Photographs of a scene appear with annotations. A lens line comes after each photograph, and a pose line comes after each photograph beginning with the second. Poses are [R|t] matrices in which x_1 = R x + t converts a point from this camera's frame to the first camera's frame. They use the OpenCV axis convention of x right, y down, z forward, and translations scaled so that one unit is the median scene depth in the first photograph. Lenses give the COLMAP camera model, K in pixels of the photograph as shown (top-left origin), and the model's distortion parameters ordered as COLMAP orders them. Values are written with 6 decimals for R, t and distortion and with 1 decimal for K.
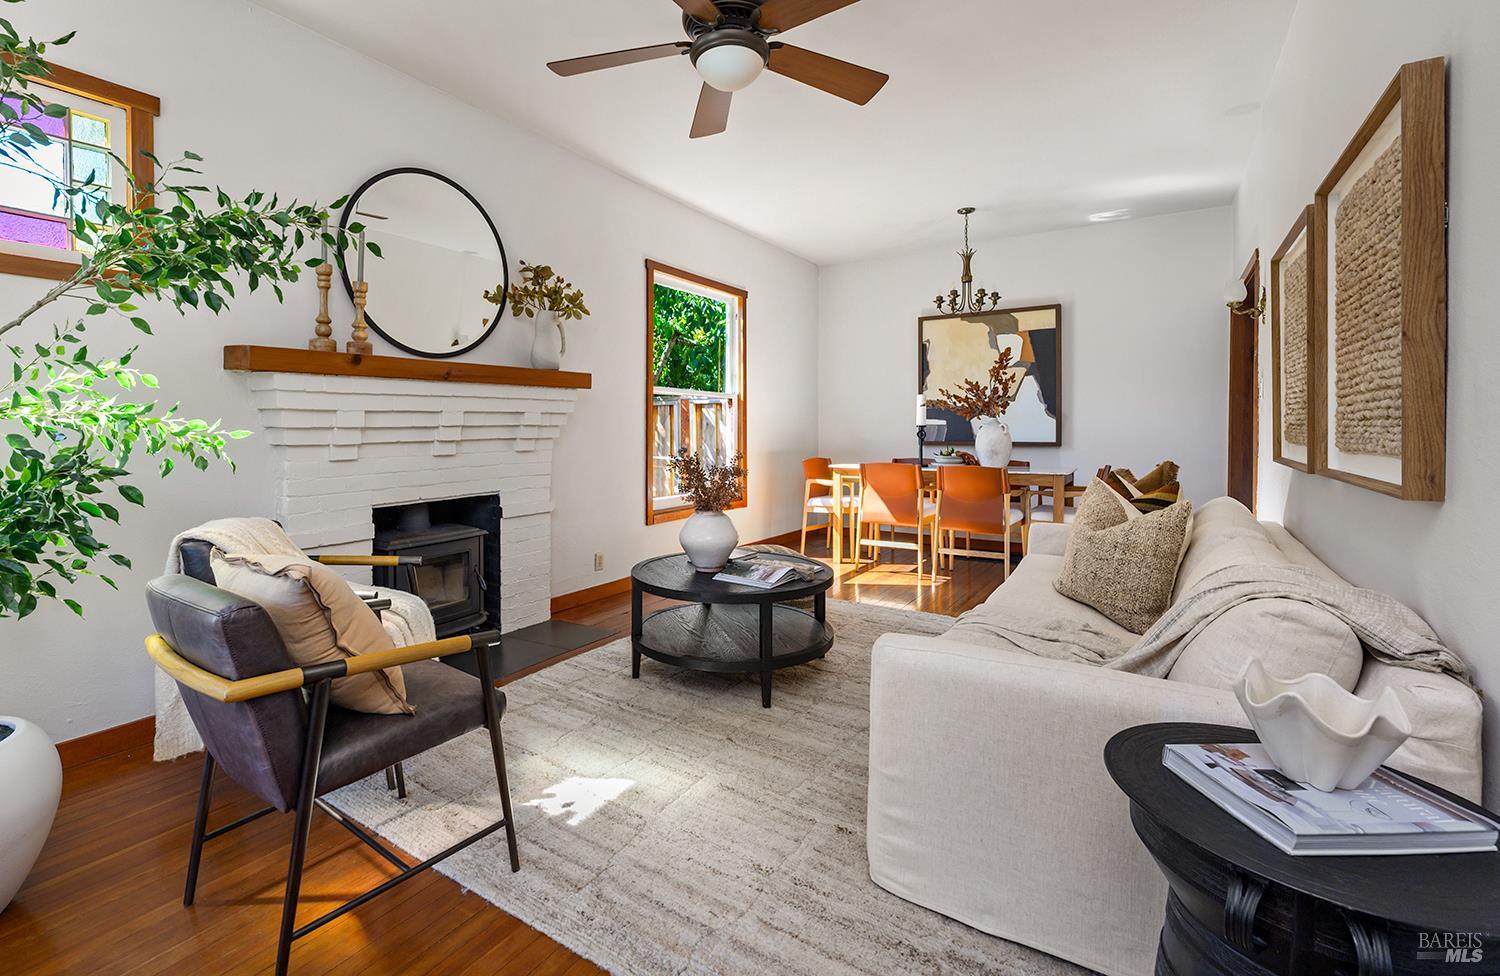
lens RADIAL K [[724.5, 0, 727.1], [0, 724.5, 430.4], [0, 0, 1]] dist [0.000110, -0.000051]
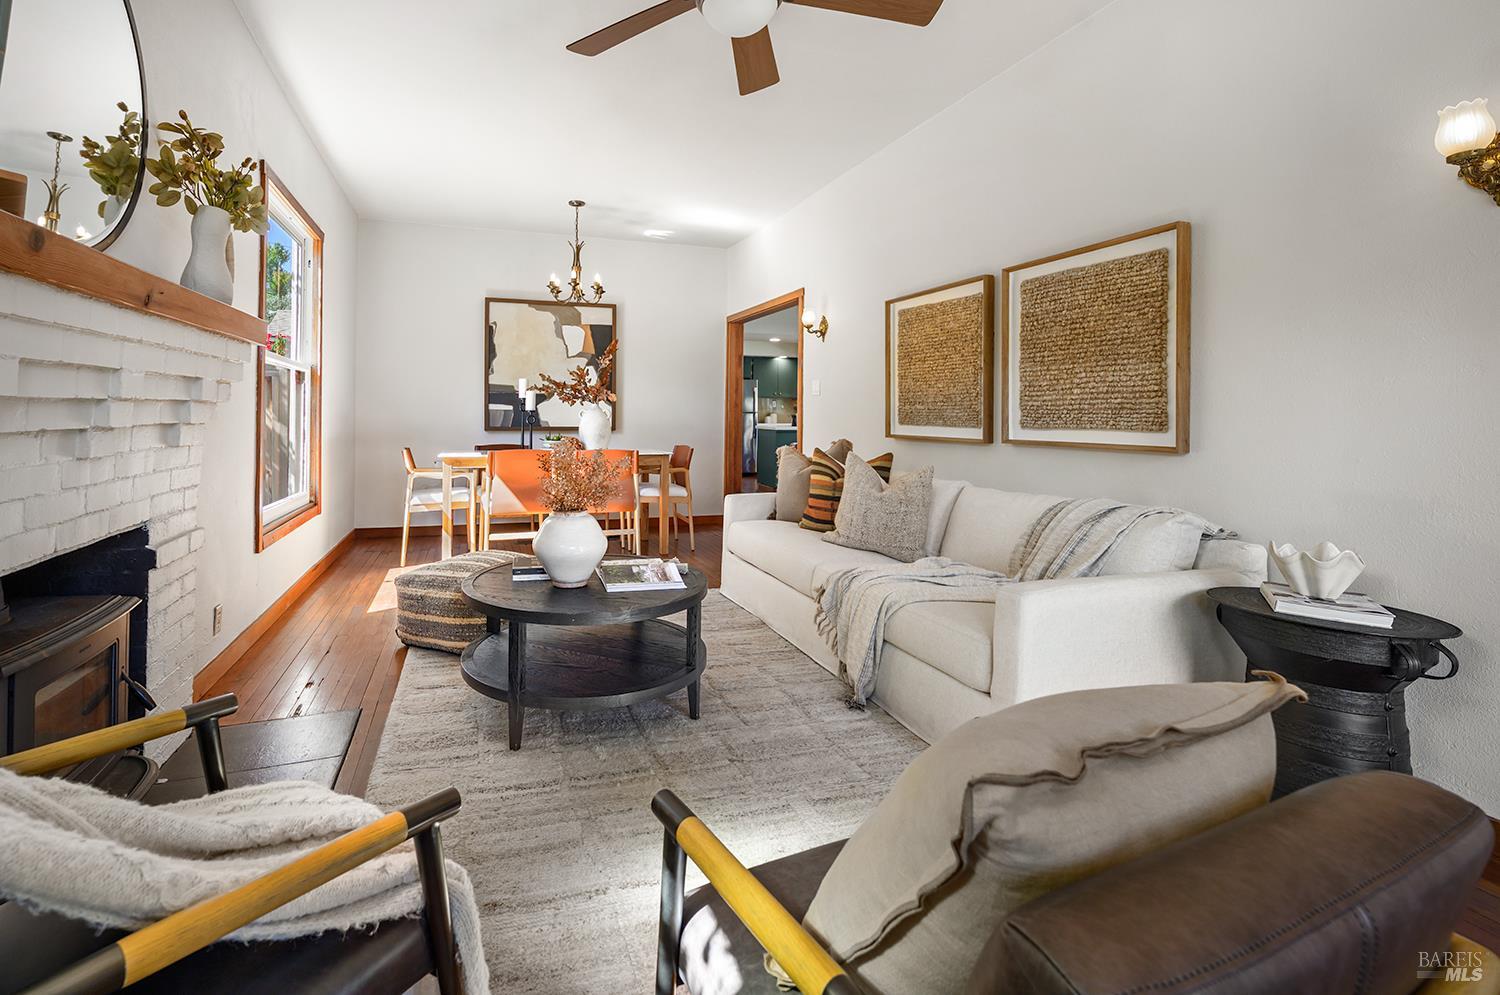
lens RADIAL K [[682.1, 0, 751.2], [0, 682.1, 412.7], [0, 0, 1]] dist [0.000293, -0.000066]
pose [[0.601708, 0.010019, 0.798653, -0.277833], [-0.004797, 0.999949, -0.008930, 0.003050], [-0.798702, 0.001542, 0.601725, 0.202993]]
